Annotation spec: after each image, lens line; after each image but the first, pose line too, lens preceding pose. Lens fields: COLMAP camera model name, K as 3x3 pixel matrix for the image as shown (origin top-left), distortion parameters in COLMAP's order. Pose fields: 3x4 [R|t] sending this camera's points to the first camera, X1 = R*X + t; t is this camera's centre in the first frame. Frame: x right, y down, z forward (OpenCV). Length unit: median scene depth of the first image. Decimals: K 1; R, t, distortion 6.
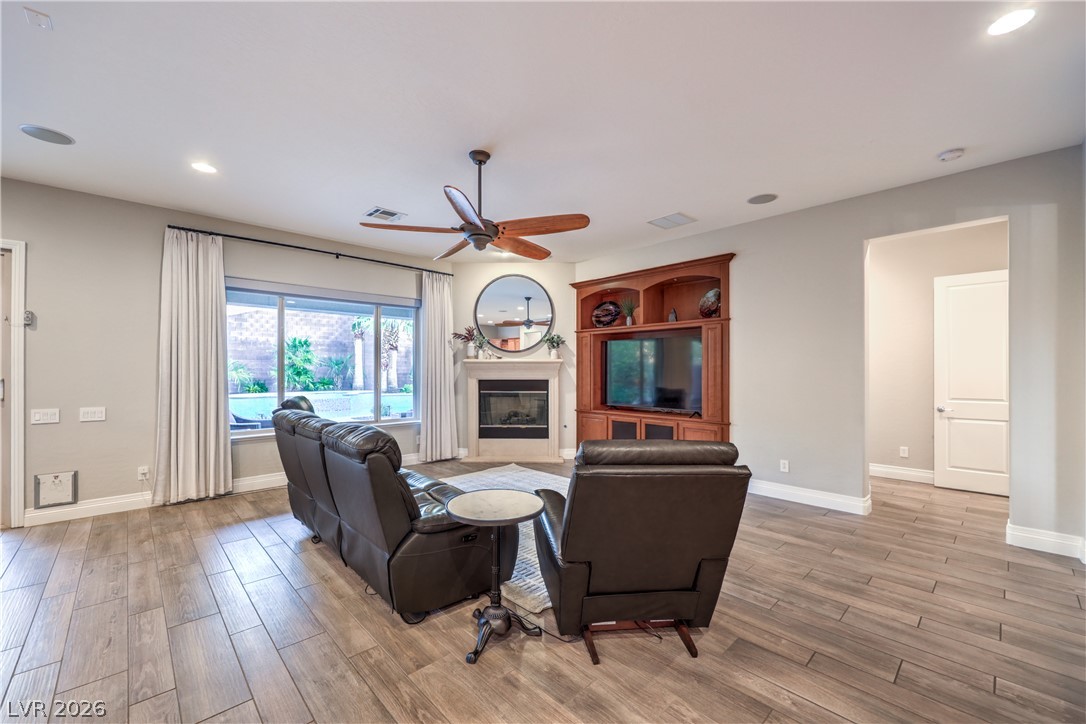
lens RADIAL K [[437.3, 0, 540.5], [0, 437.3, 370.6], [0, 0, 1]] dist [-0.002880, -0.000082]
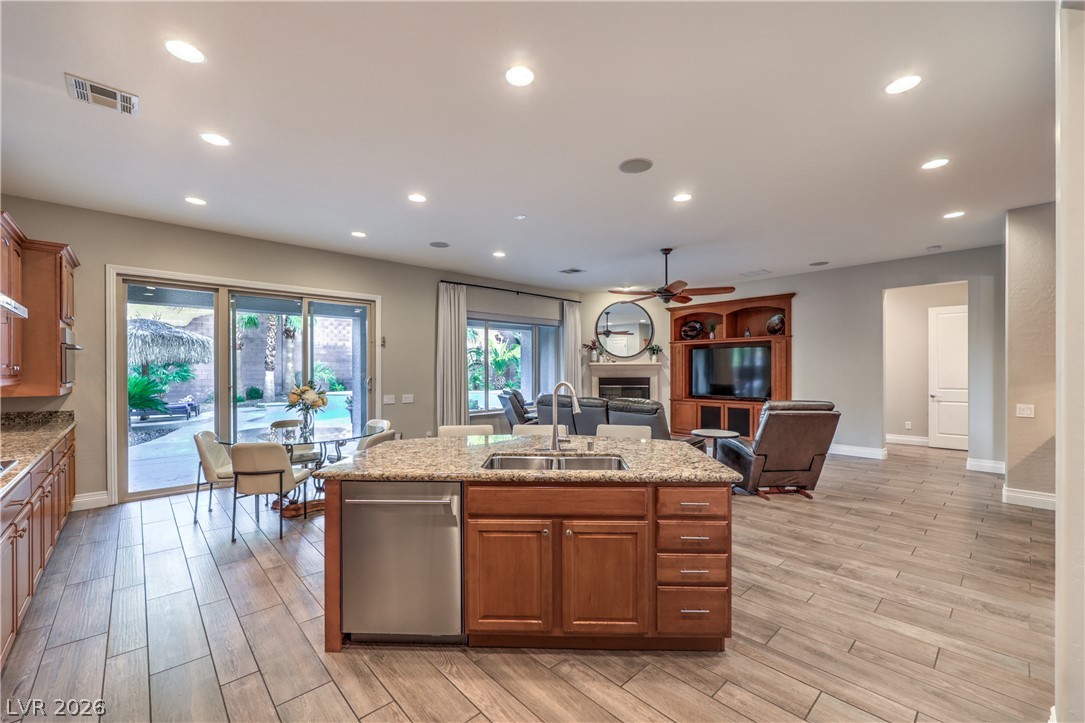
lens RADIAL K [[437.8, 0, 543.2], [0, 437.8, 373.2], [0, 0, 1]] dist [-0.000920, -0.000120]
pose [[0.999967, -0.003842, -0.007112, -0.397133], [0.003887, 0.999973, 0.006299, -0.003405], [0.007088, -0.006326, 0.999955, -0.495137]]
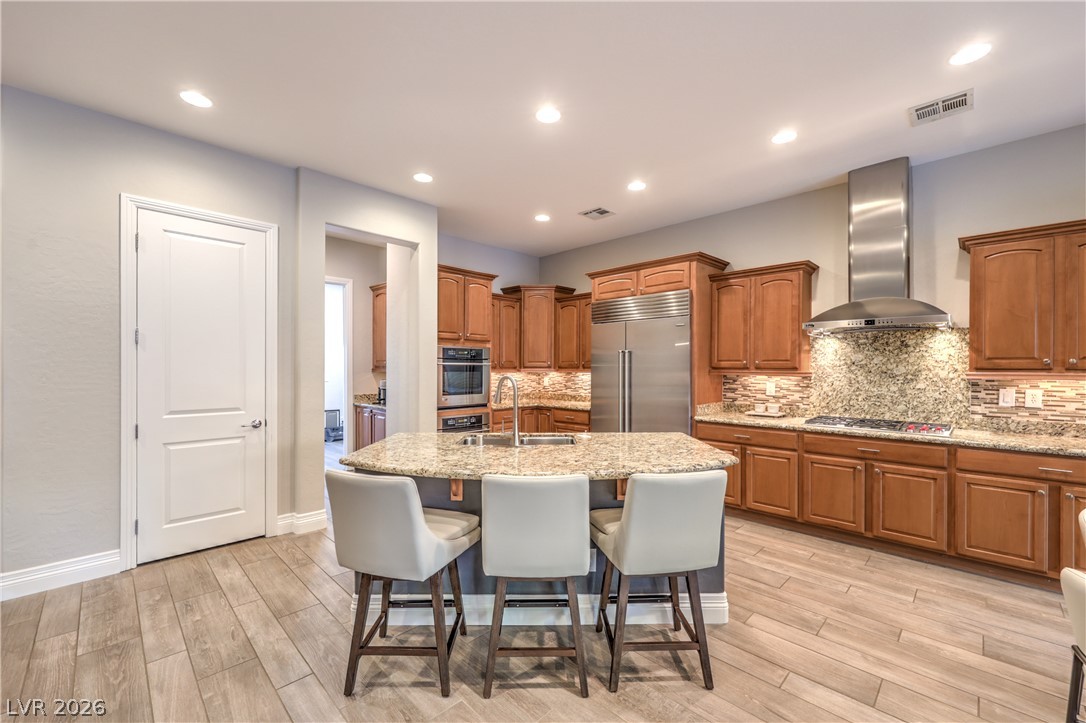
lens RADIAL K [[437.3, 0, 540.5], [0, 437.3, 370.1], [0, 0, 1]] dist [-0.002880, -0.000082]
pose [[-0.999576, -0.003349, -0.028912, -0.400622], [-0.003553, 0.999969, 0.007020, -0.001342], [0.028888, 0.007120, -0.999557, 0.501495]]
